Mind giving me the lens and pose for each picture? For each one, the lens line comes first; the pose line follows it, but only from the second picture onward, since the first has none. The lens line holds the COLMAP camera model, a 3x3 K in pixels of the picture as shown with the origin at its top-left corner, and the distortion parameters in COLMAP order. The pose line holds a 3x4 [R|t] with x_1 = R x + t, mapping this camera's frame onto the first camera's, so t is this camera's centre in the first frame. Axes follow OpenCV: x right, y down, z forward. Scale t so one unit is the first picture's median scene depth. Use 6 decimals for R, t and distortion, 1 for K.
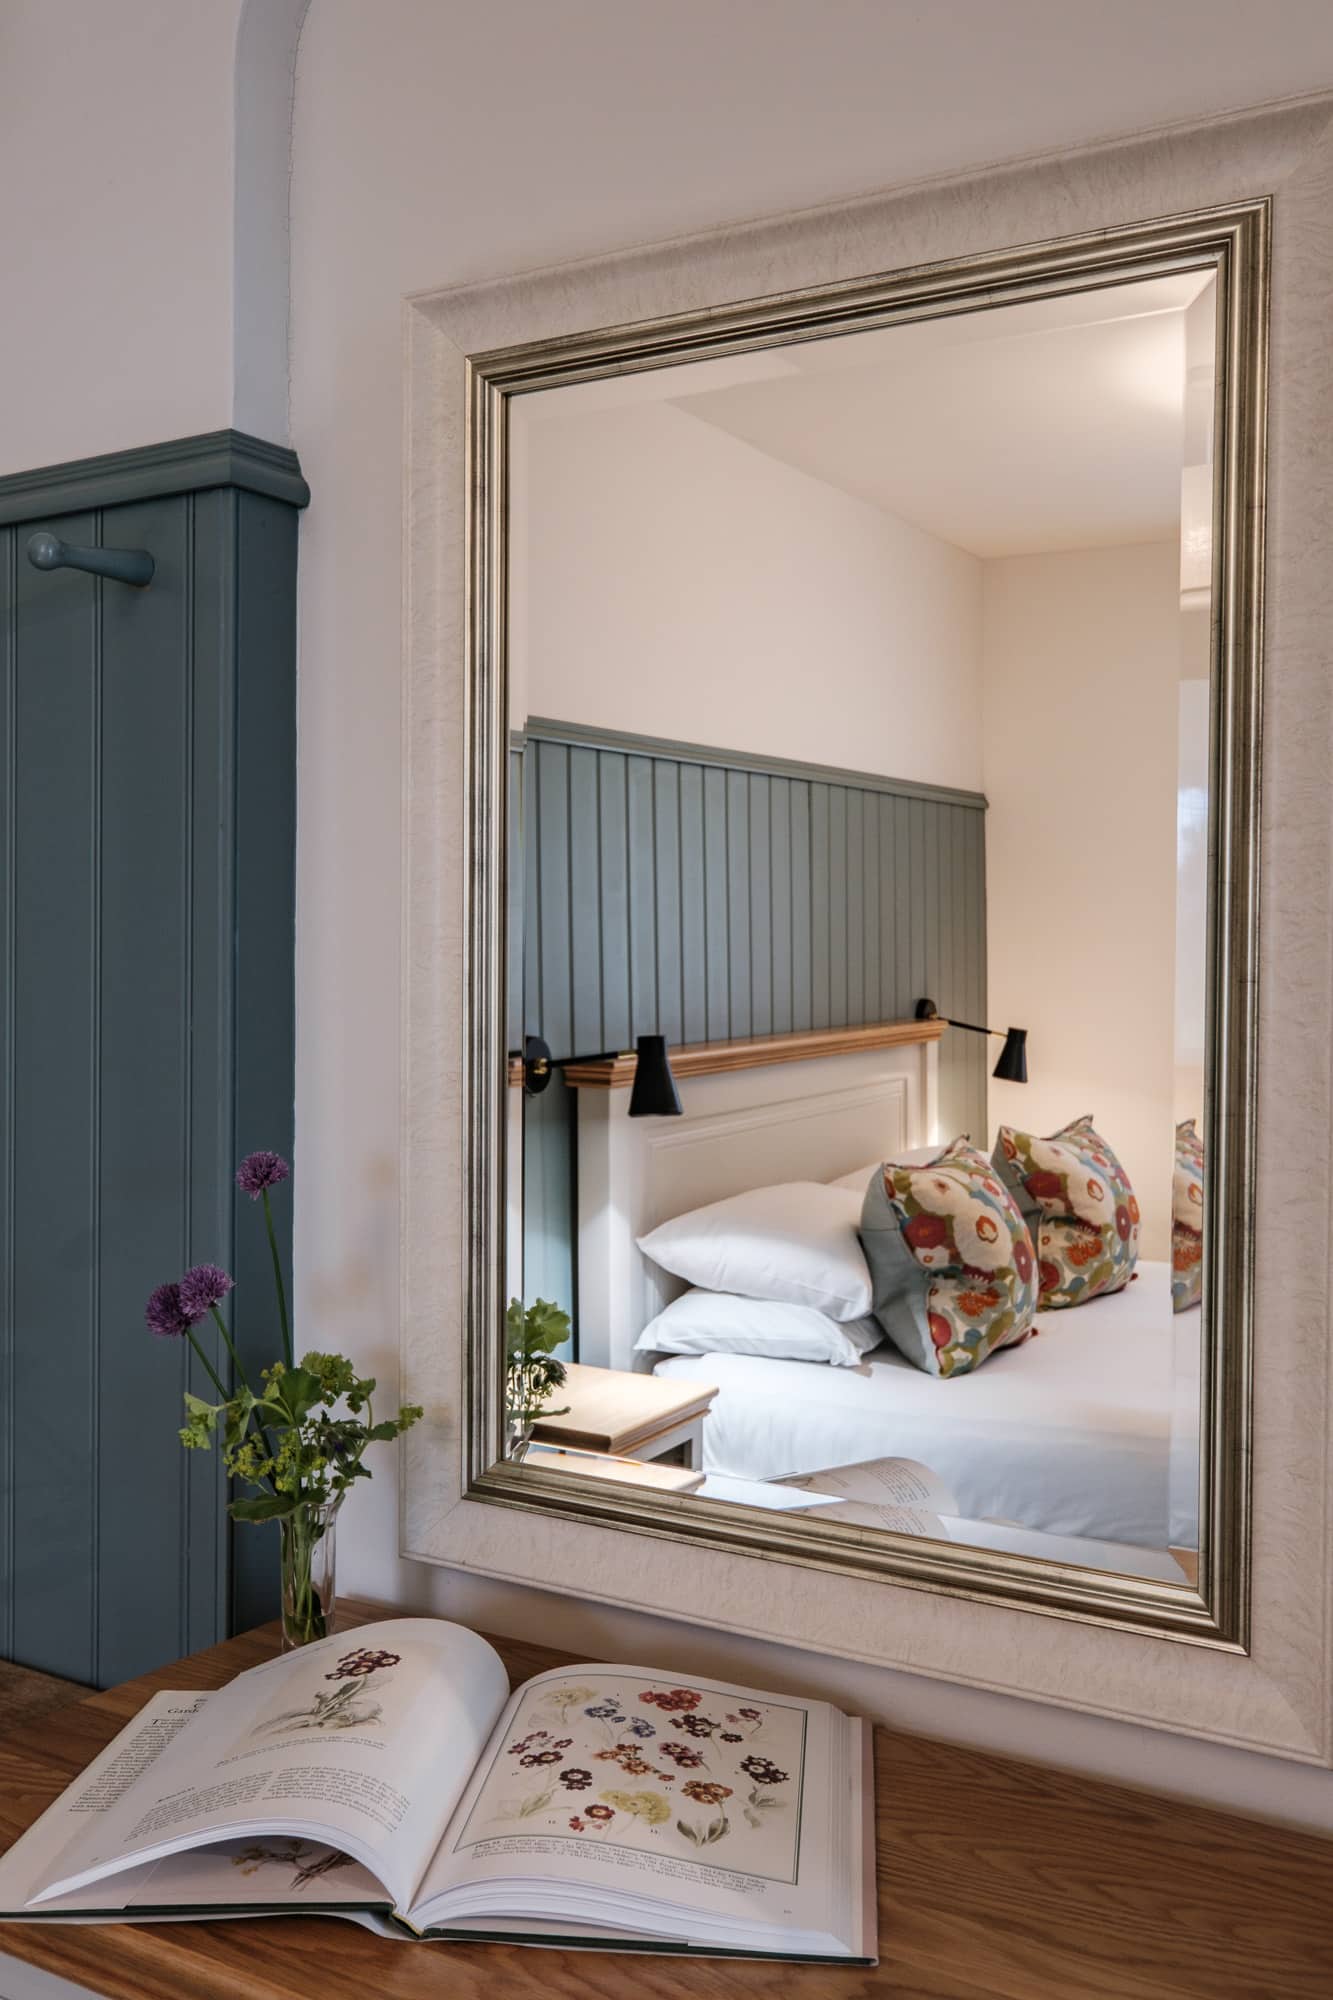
lens RADIAL K [[1914.4, 0, 666.5], [0, 1914.4, 1000.0], [0, 0, 1]] dist [0.137347, -0.306610]
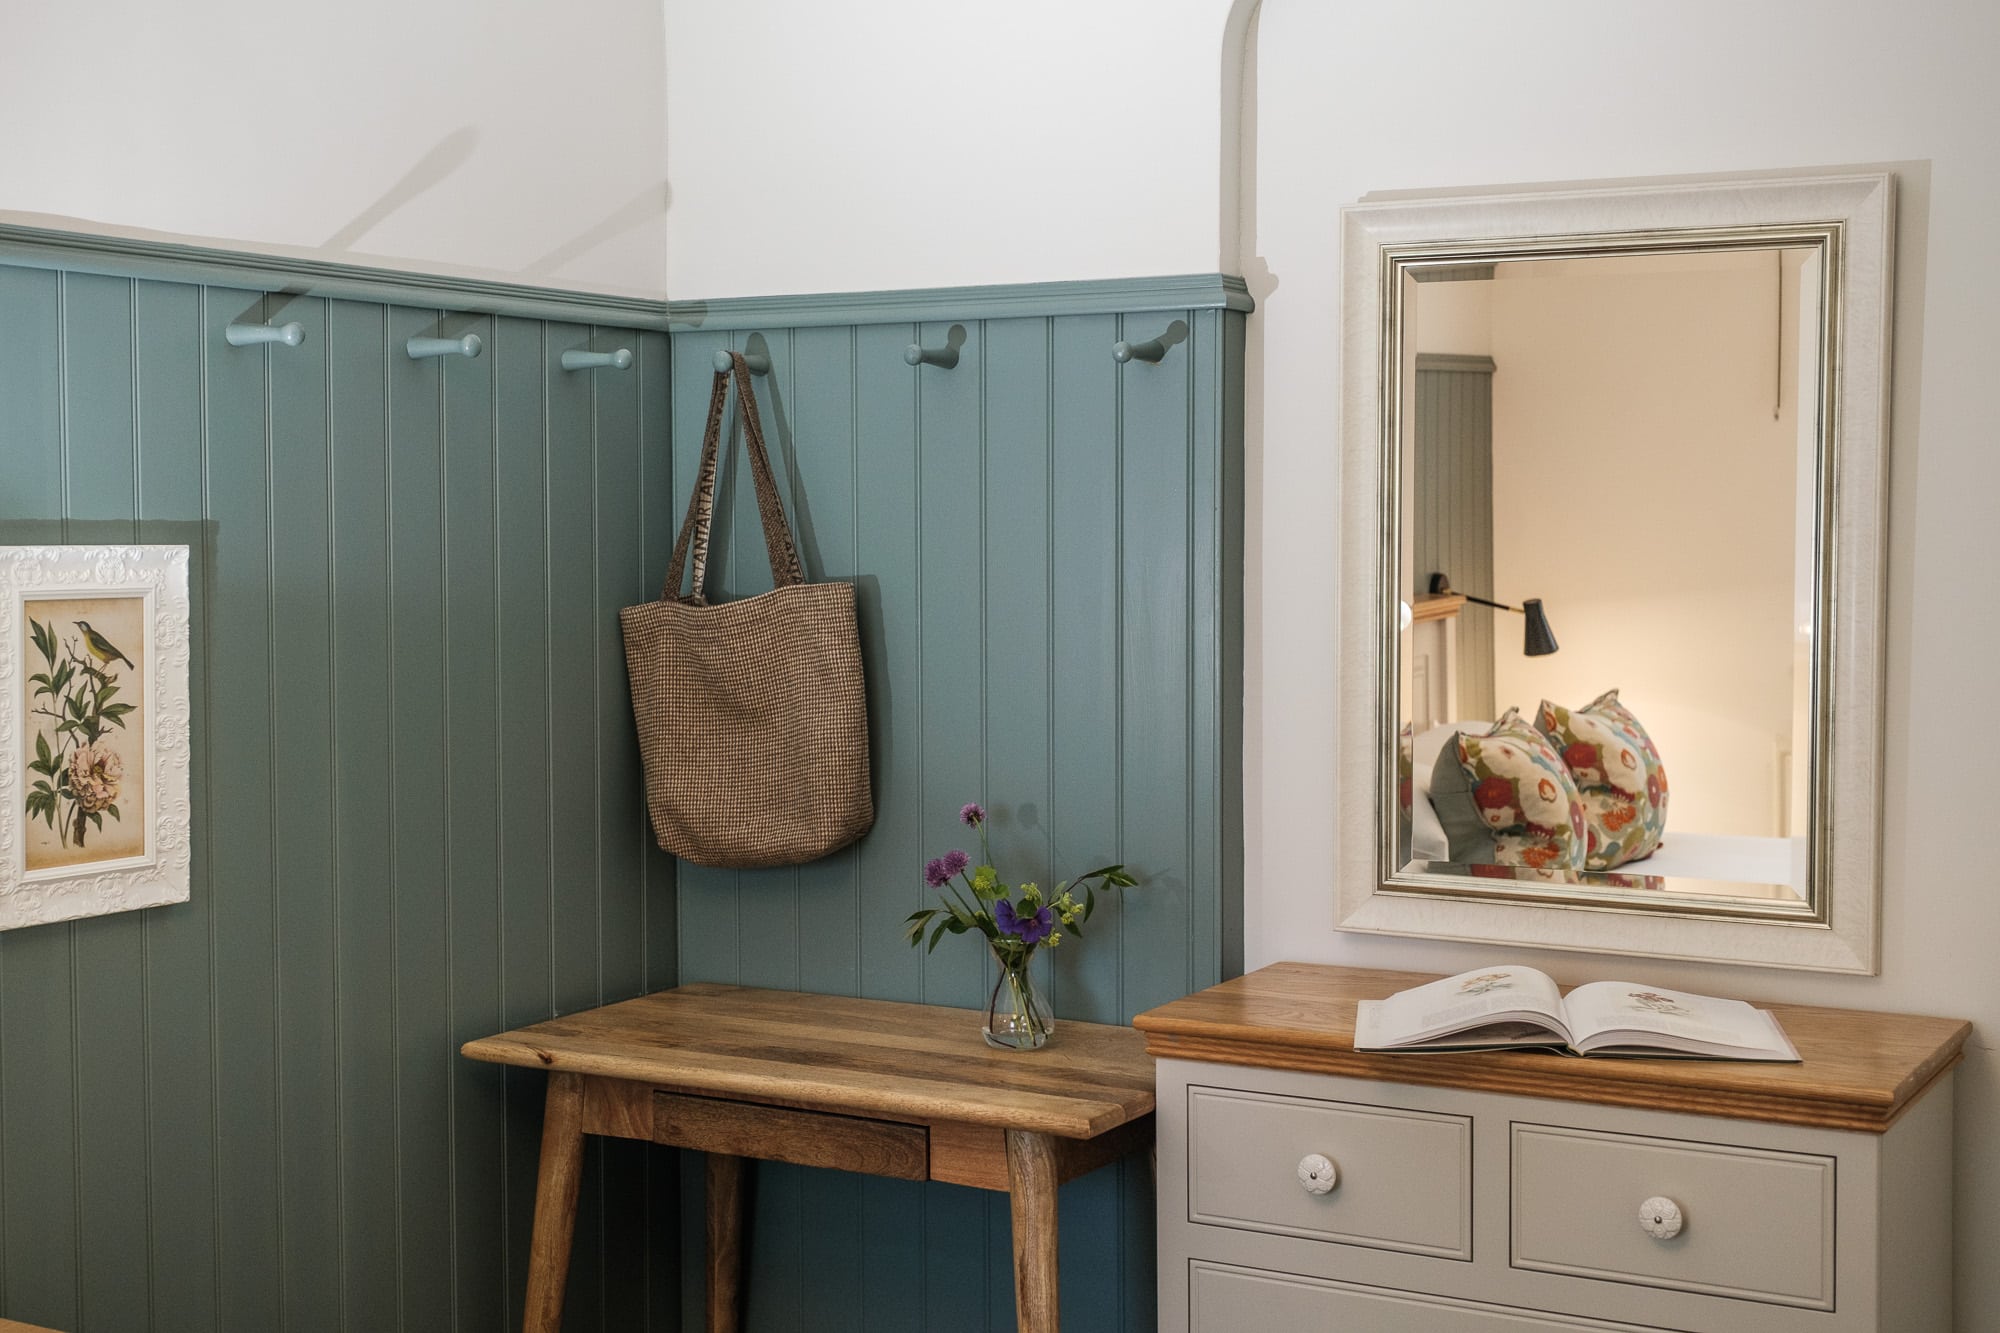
lens RADIAL K [[2755.9, 0, 997.0], [0, 2755.9, 705.4], [0, 0, 1]] dist [0.032828, 0.100110]
pose [[0.999151, -0.017105, 0.037492, -0.177771], [0.014992, 0.998322, 0.055929, -0.019654], [-0.038385, -0.055319, 0.997731, -0.484359]]
